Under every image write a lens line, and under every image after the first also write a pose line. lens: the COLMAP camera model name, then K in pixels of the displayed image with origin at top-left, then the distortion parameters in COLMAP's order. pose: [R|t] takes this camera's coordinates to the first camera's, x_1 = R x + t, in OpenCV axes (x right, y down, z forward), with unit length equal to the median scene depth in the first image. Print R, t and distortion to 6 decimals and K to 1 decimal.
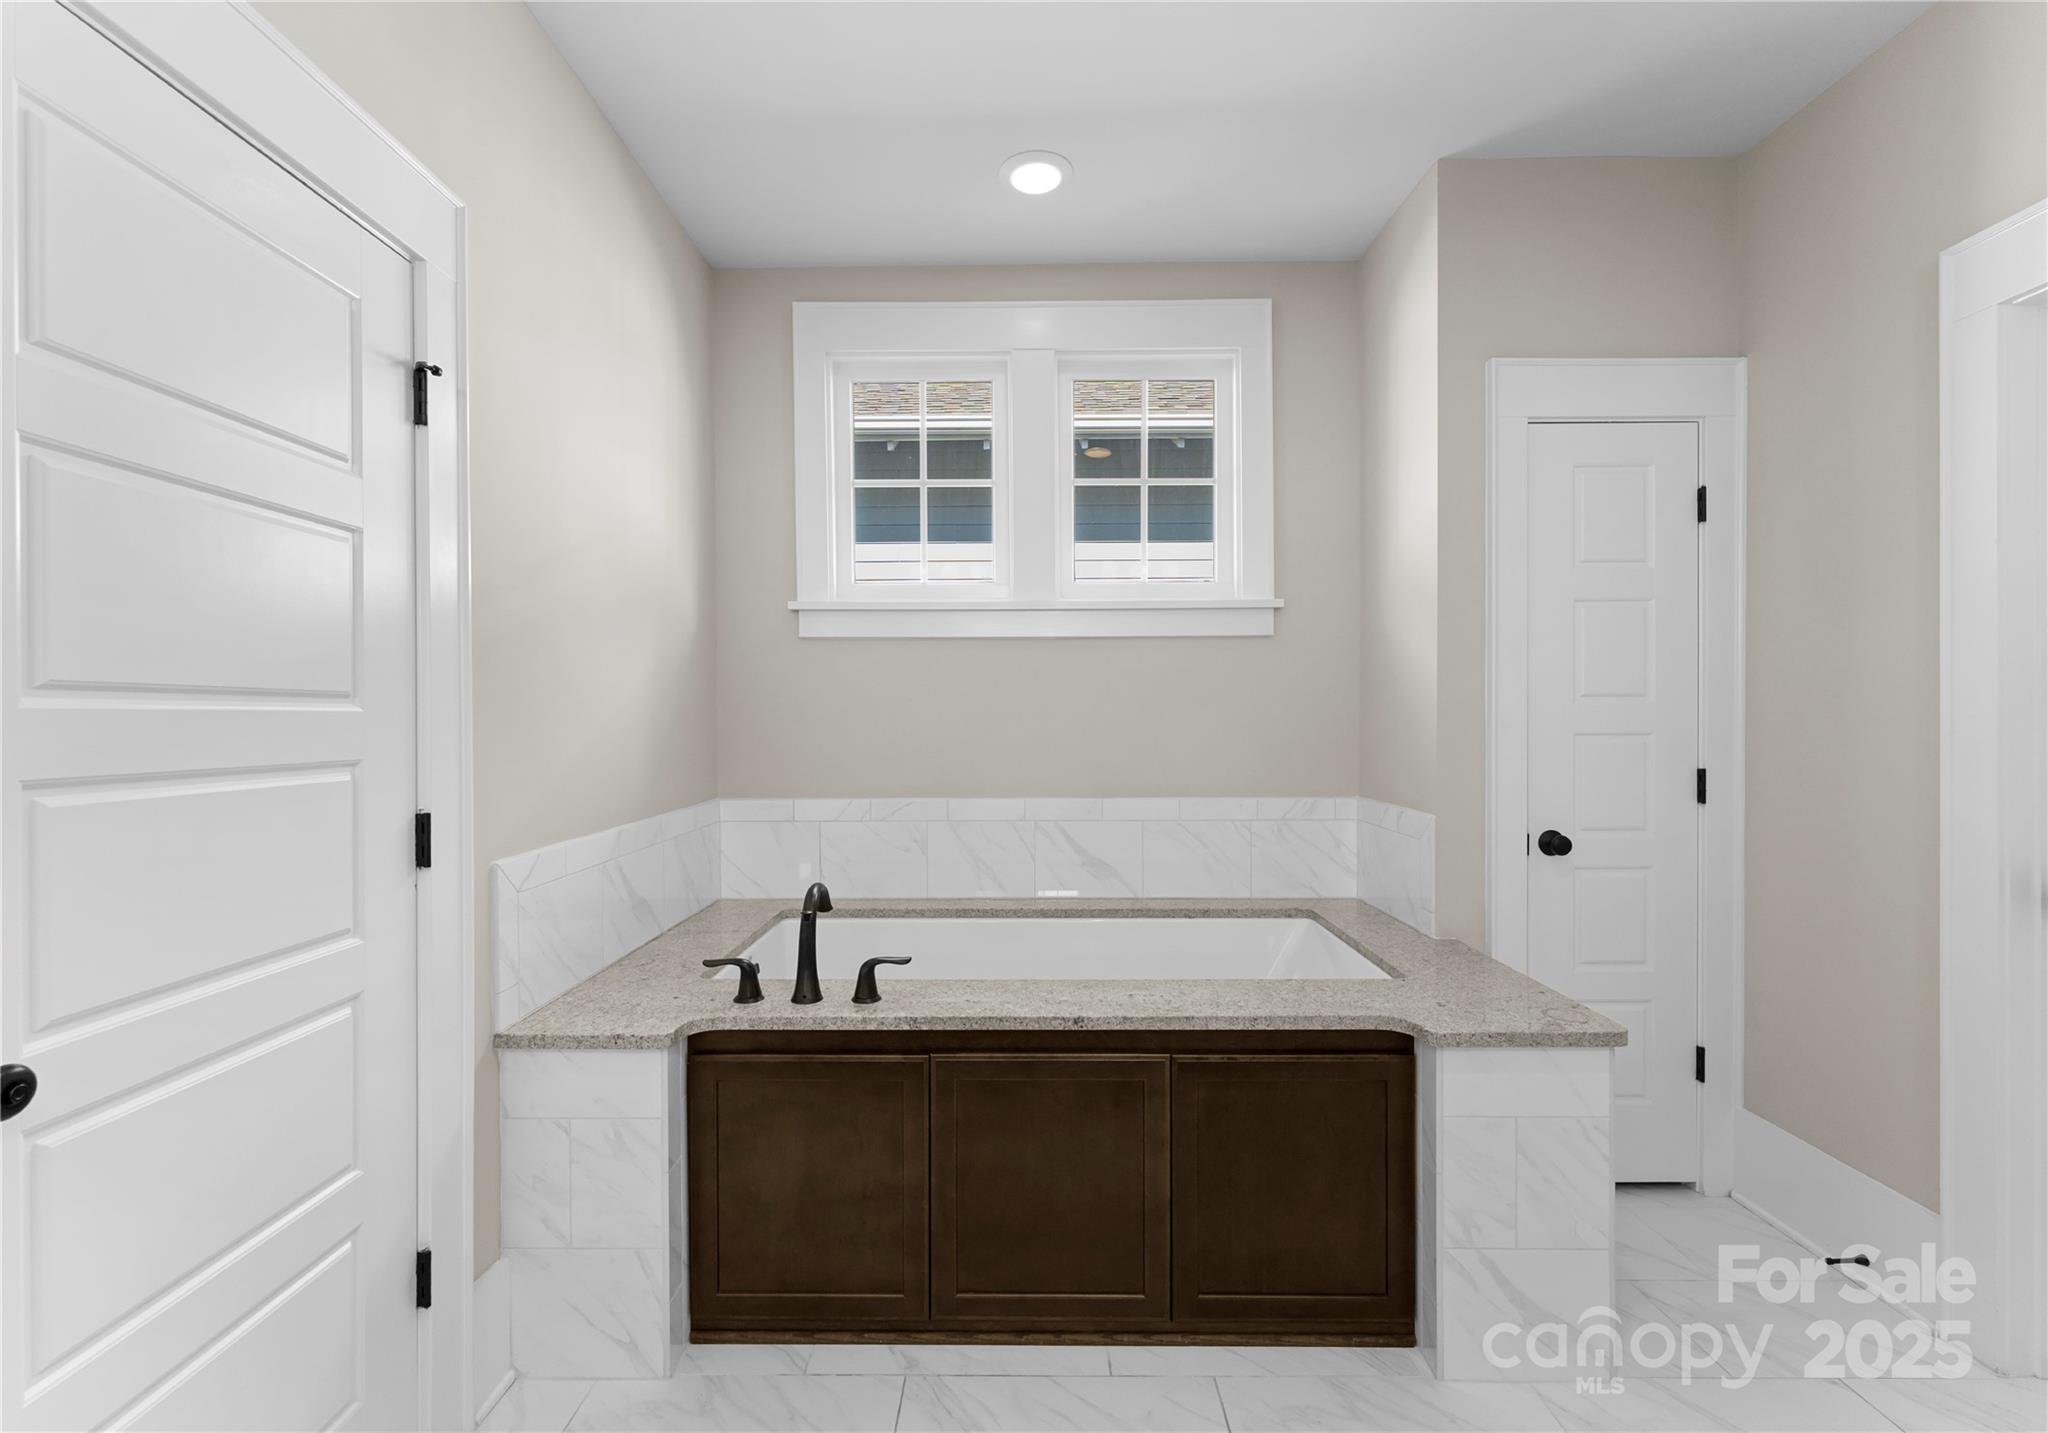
lens RADIAL K [[893.9, 0, 1014.7], [0, 893.9, 732.6], [0, 0, 1]] dist [-0.000442, -0.000146]
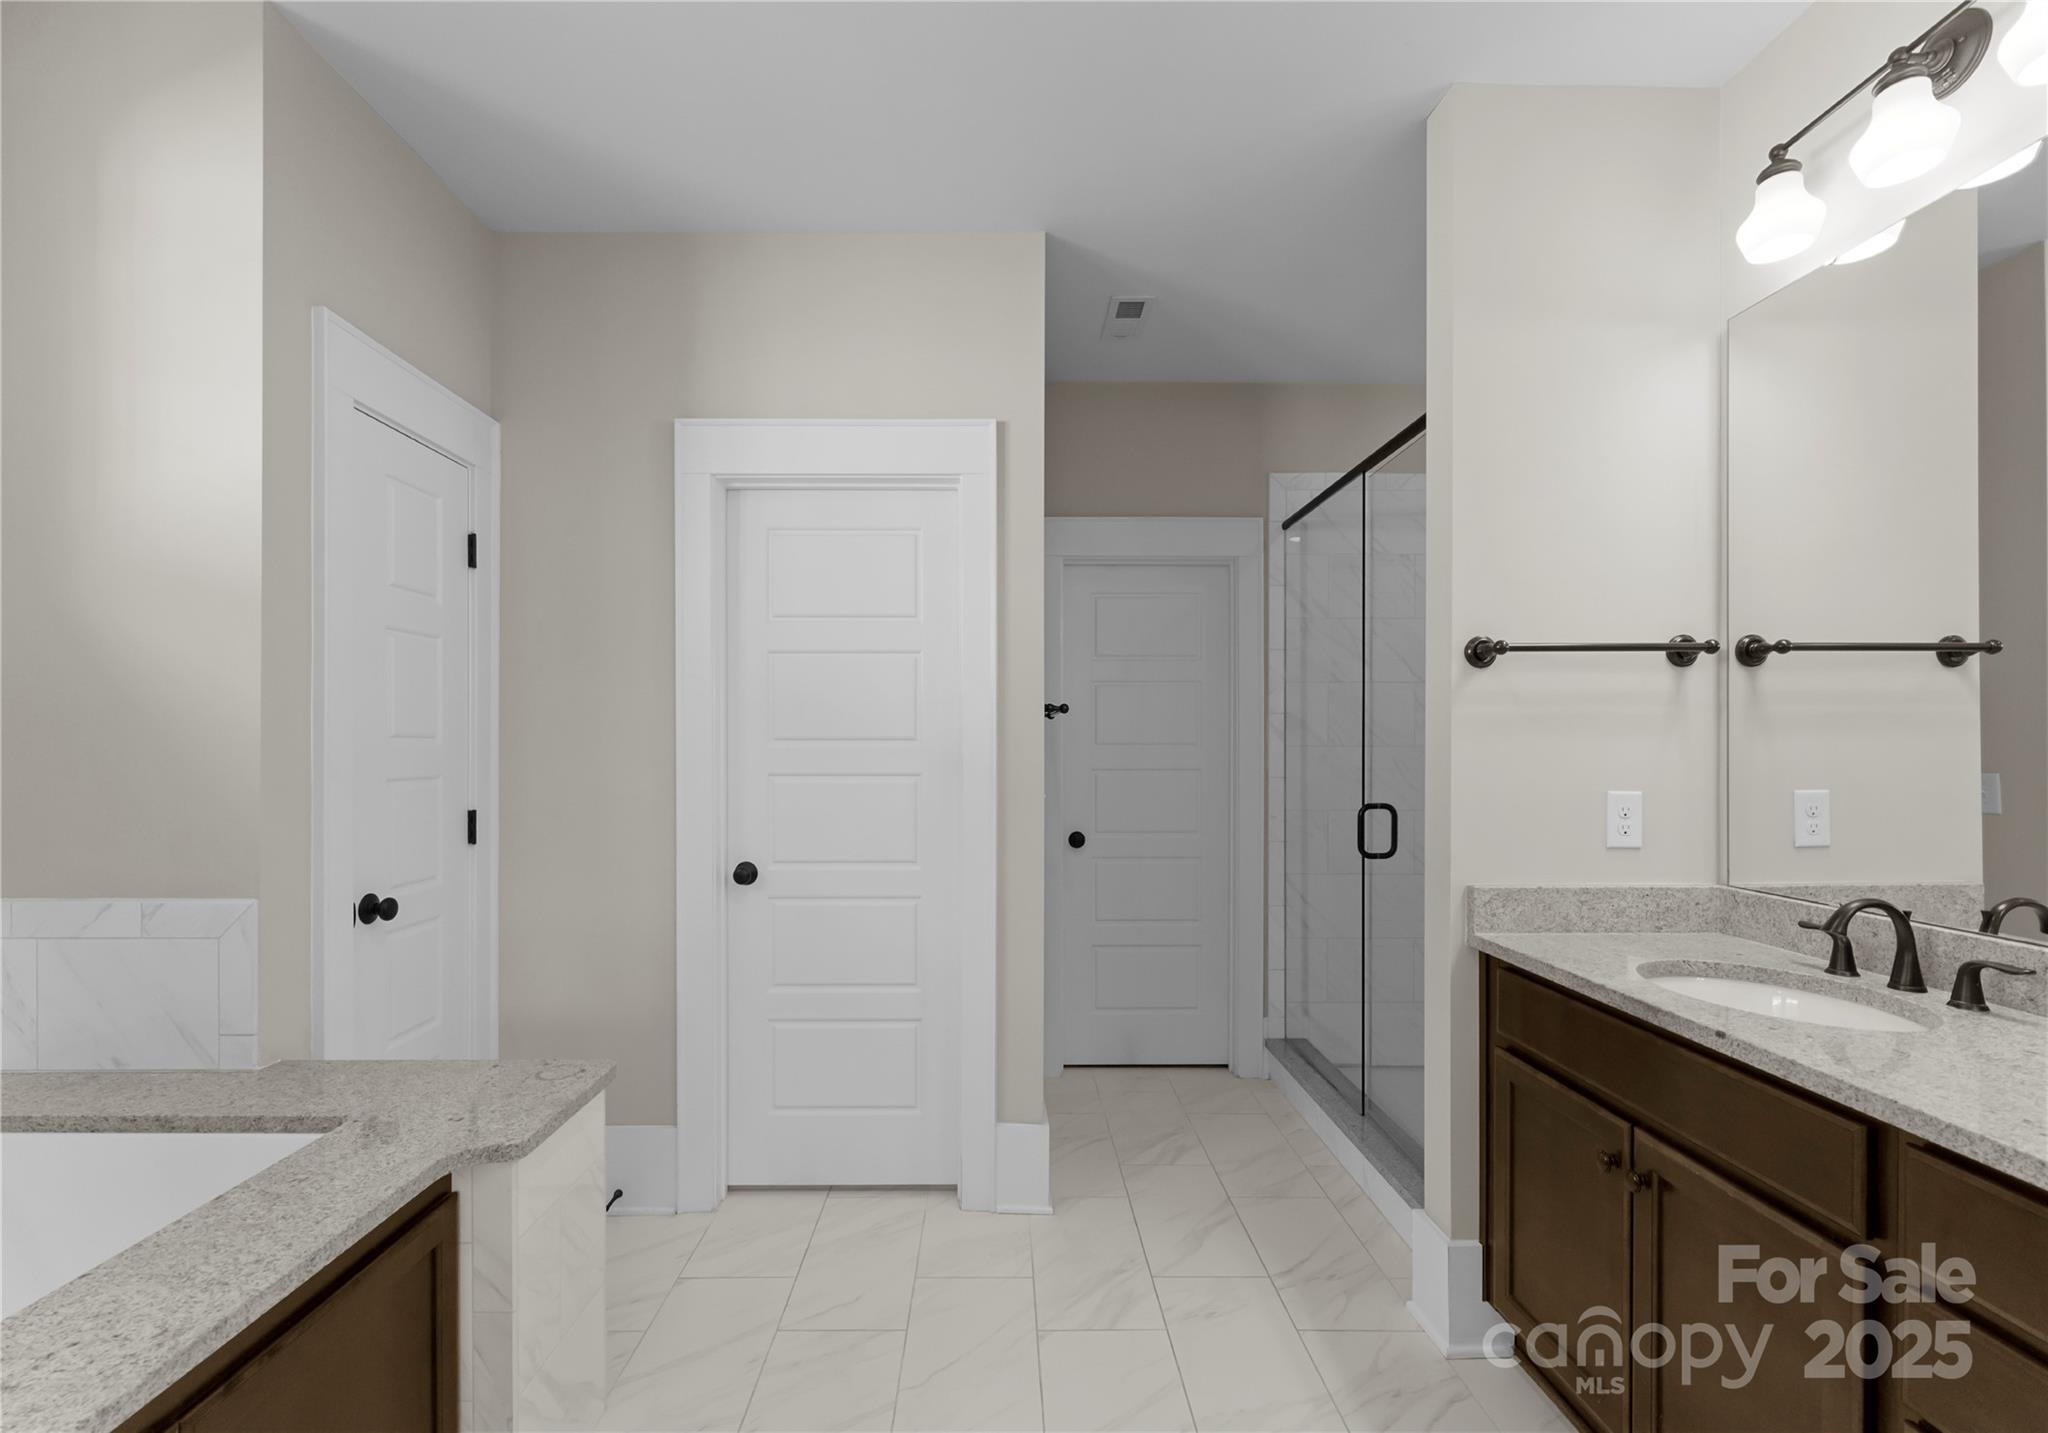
lens RADIAL K [[900.8, 0, 1020.1], [0, 900.8, 748.9], [0, 0, 1]] dist [0.000625, 0.000411]
pose [[-0.018285, 0.003937, 0.999825, -0.313165], [0.015586, 0.999872, -0.003652, -0.016705], [-0.999711, 0.015517, -0.018344, 0.455898]]
